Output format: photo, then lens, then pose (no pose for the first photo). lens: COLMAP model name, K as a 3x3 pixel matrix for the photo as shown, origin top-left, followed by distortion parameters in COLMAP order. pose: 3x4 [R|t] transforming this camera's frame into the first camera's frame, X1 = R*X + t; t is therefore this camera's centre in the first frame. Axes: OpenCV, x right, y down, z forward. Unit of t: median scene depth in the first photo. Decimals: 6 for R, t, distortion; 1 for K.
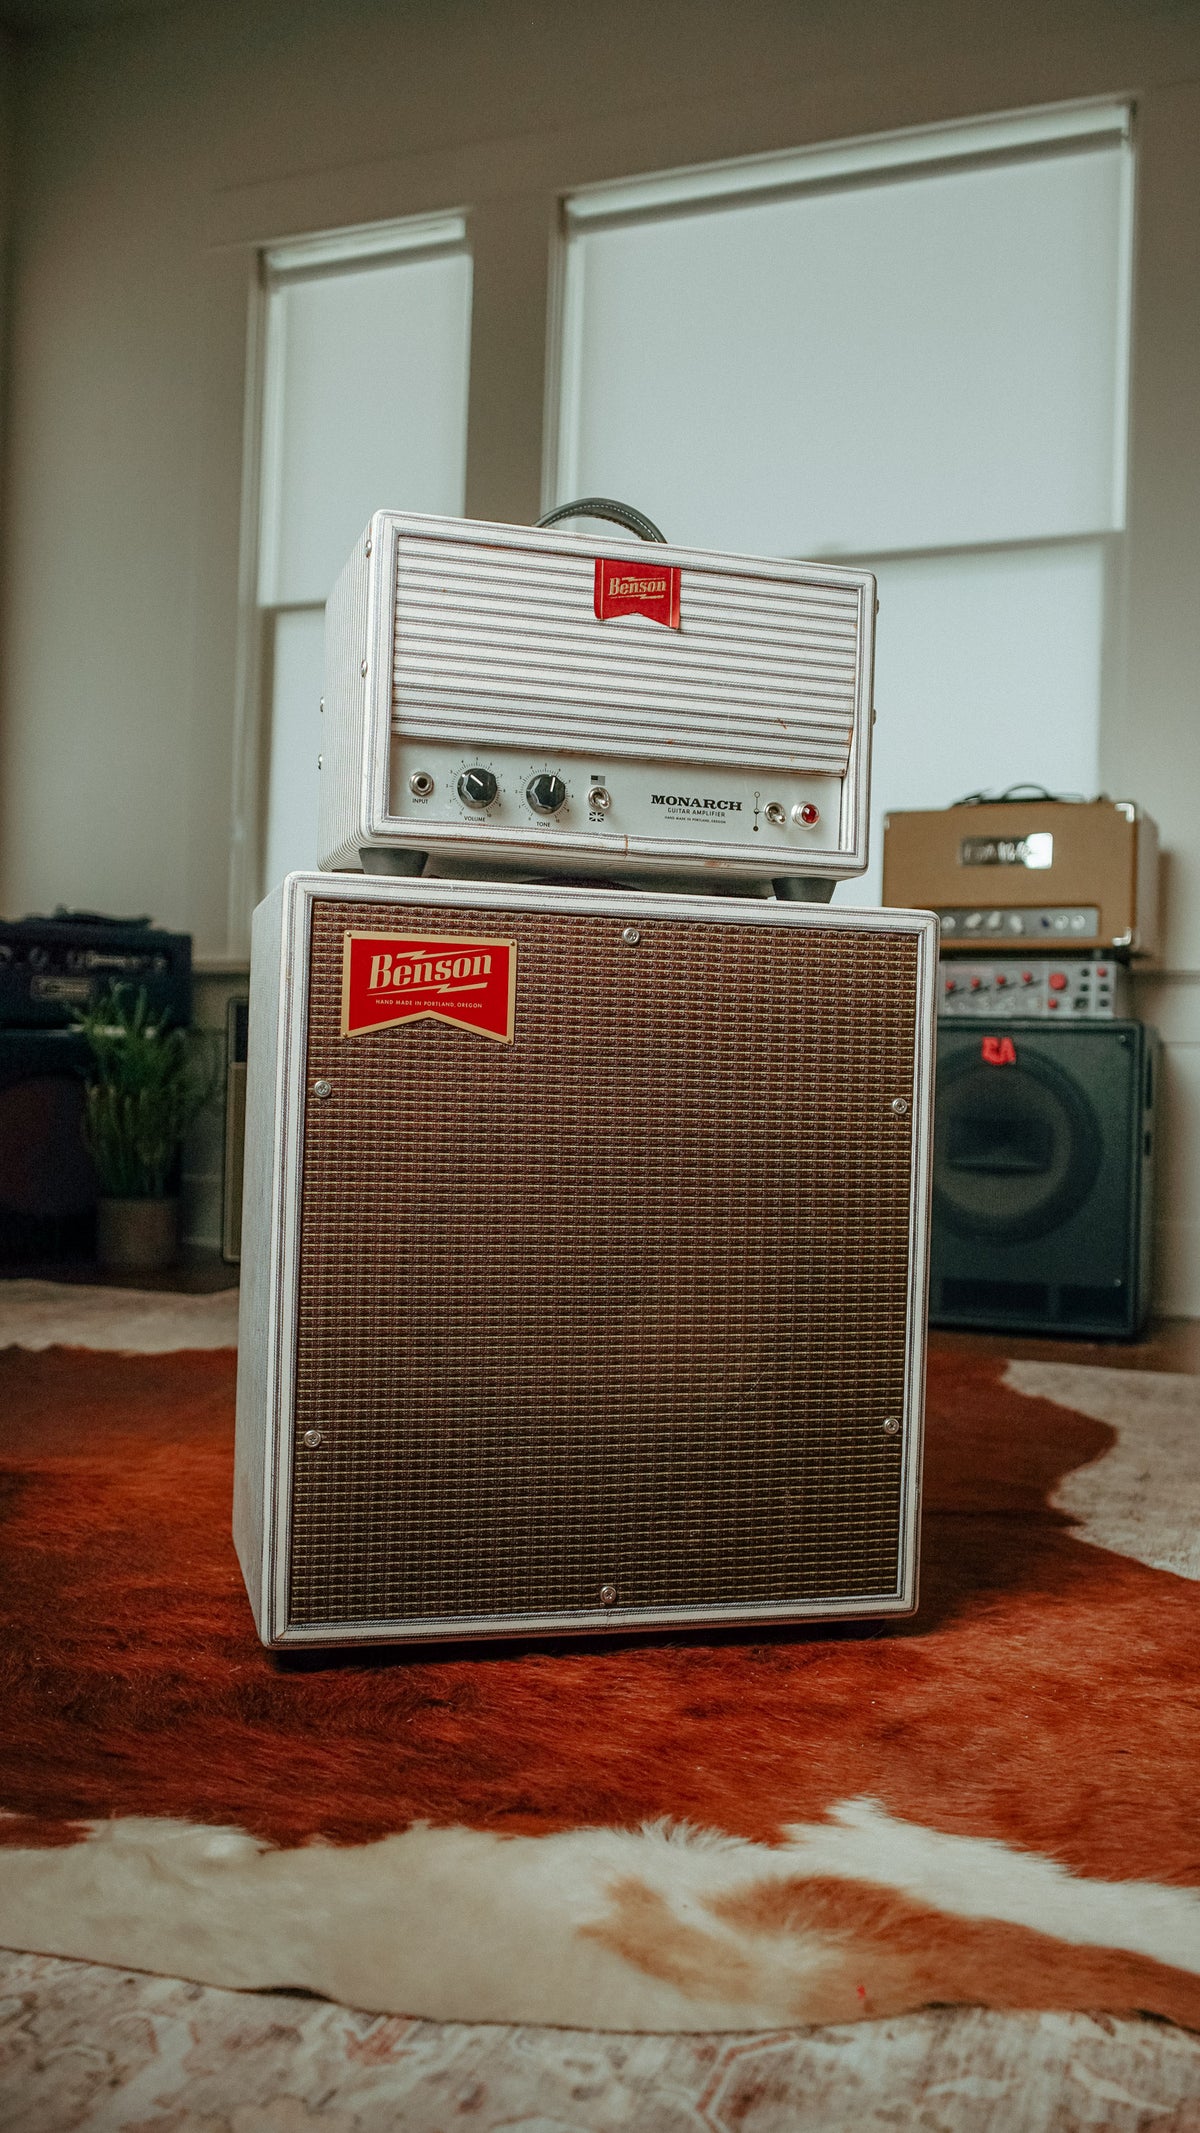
lens RADIAL K [[1762.2, 0, 598.1], [0, 1762.2, 1078.6], [0, 0, 1]] dist [-0.009461, 0.010783]
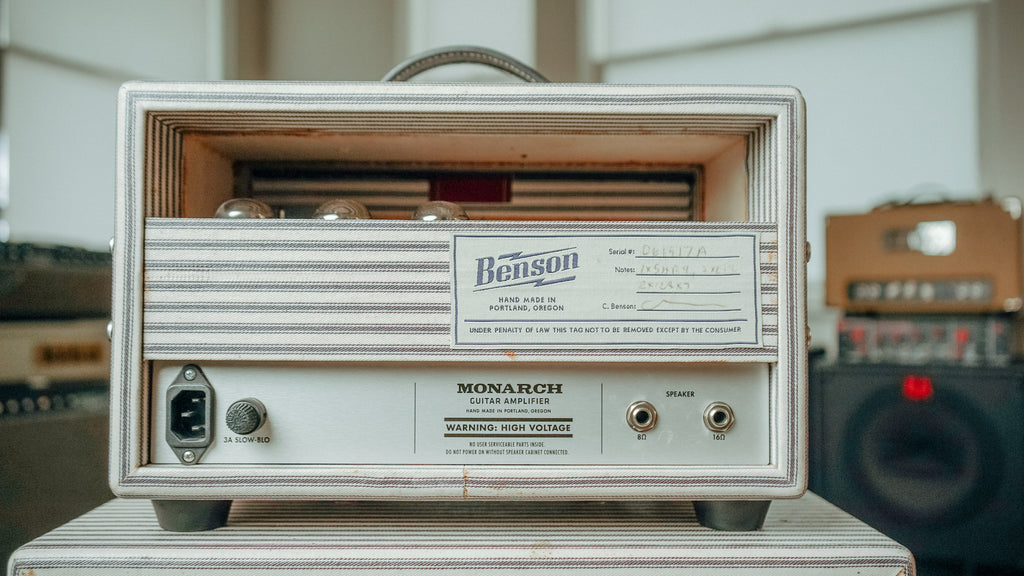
lens RADIAL K [[864.4, 0, 508.7], [0, 864.4, 284.9], [0, 0, 1]] dist [-0.004535, -0.002608]
pose [[0.987687, -0.029584, -0.153623, 0.048907], [0.027968, 0.999529, -0.012671, -0.234022], [0.153925, 0.008219, 0.988048, 0.714219]]
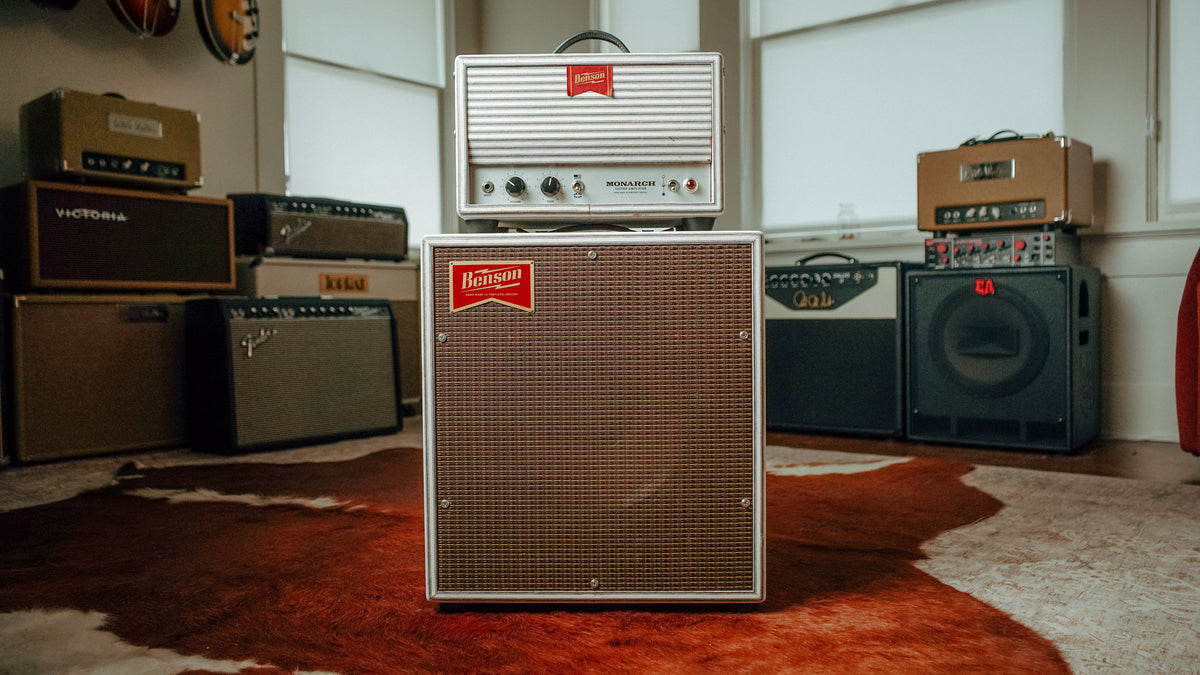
lens RADIAL K [[959.1, 0, 600.4], [0, 959.1, 336.0], [0, 0, 1]] dist [-0.007488, 0.000769]
pose [[0.955430, -0.031882, -0.293491, 0.345191], [0.041013, 0.998846, 0.025010, -0.016579], [0.292355, -0.035932, 0.955635, -0.033002]]
